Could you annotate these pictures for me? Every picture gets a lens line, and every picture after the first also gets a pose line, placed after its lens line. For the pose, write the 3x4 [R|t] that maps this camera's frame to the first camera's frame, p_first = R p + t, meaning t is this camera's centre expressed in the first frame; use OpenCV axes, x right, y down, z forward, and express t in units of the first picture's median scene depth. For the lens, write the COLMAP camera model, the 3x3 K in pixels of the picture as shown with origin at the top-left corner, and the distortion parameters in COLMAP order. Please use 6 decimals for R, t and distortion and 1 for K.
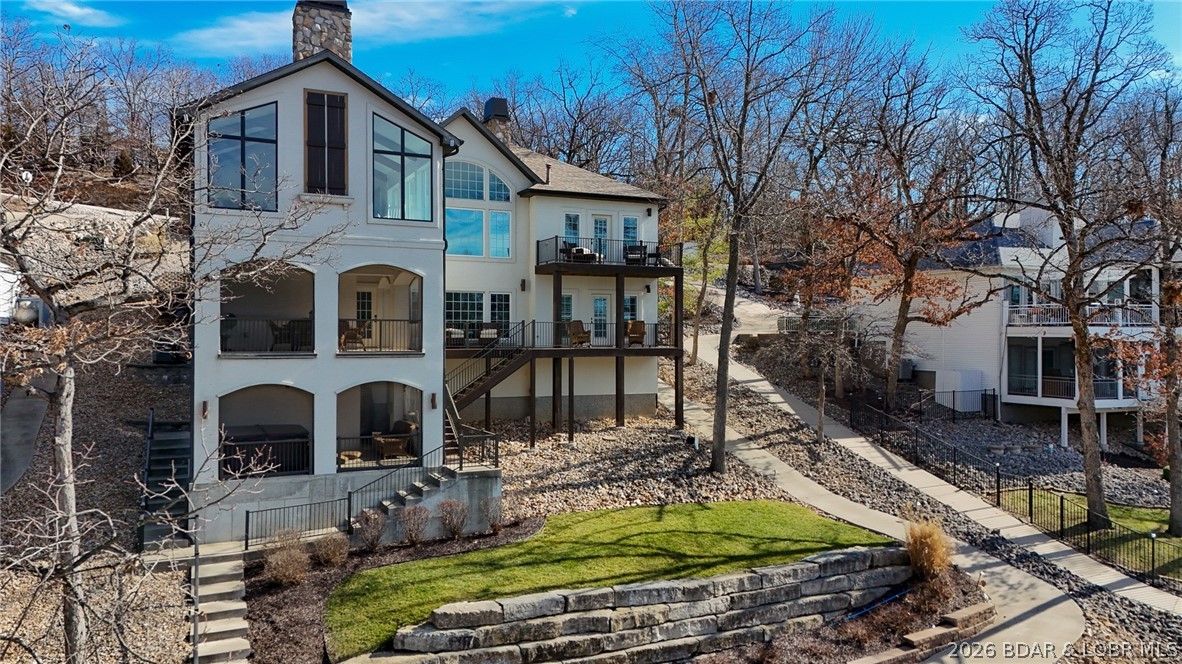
lens RADIAL K [[856.2, 0, 591.0], [0, 856.2, 332.0], [0, 0, 1]] dist [0.107253, -0.108166]
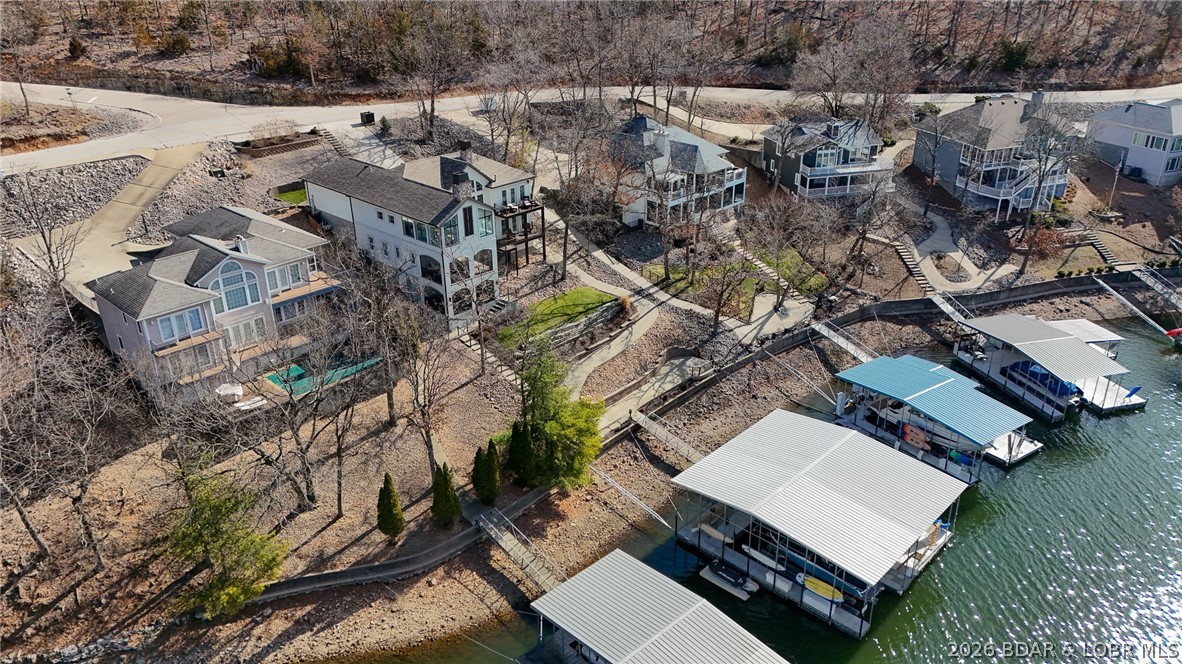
lens RADIAL K [[856.2, 0, 591.0], [0, 856.2, 332.0], [0, 0, 1]] dist [0.107253, -0.108166]
pose [[0.932080, -0.162510, 0.323754, -0.943904], [0.008570, 0.903369, 0.428778, -1.176252], [-0.362150, -0.396881, 0.843405, -2.071077]]
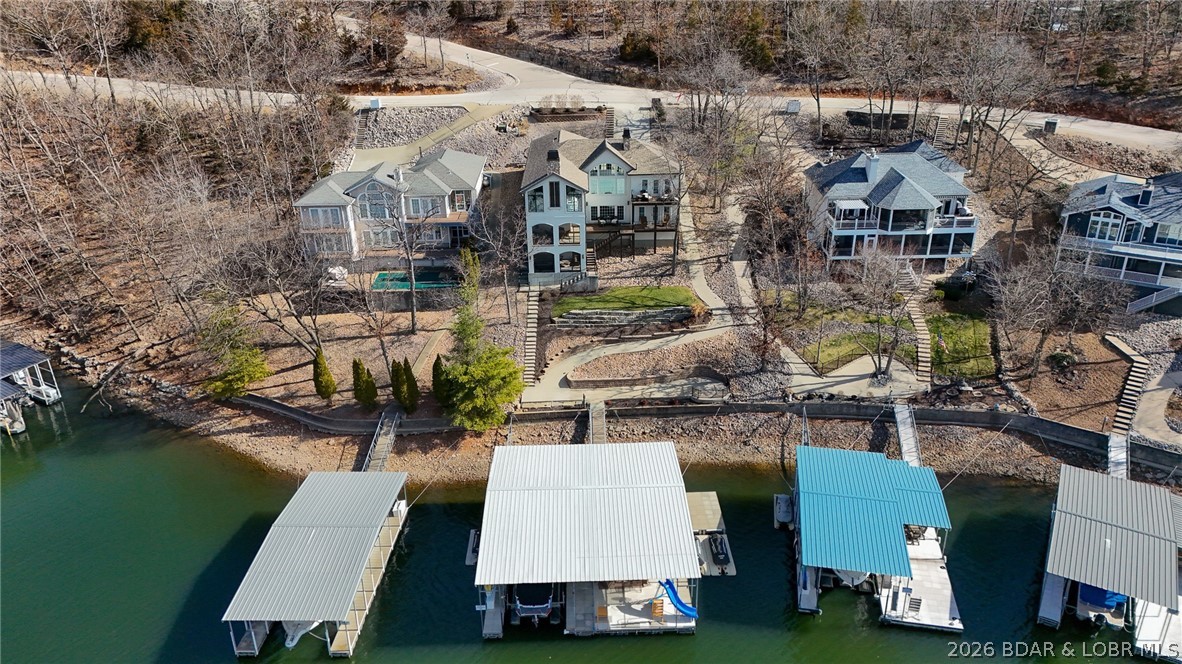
lens RADIAL K [[856.2, 0, 591.0], [0, 856.2, 332.0], [0, 0, 1]] dist [0.107253, -0.108166]
pose [[0.913891, 0.156466, -0.374595, 1.286899], [0.019761, 0.904501, 0.426014, -1.197070], [0.405478, -0.396733, 0.823523, -2.197586]]
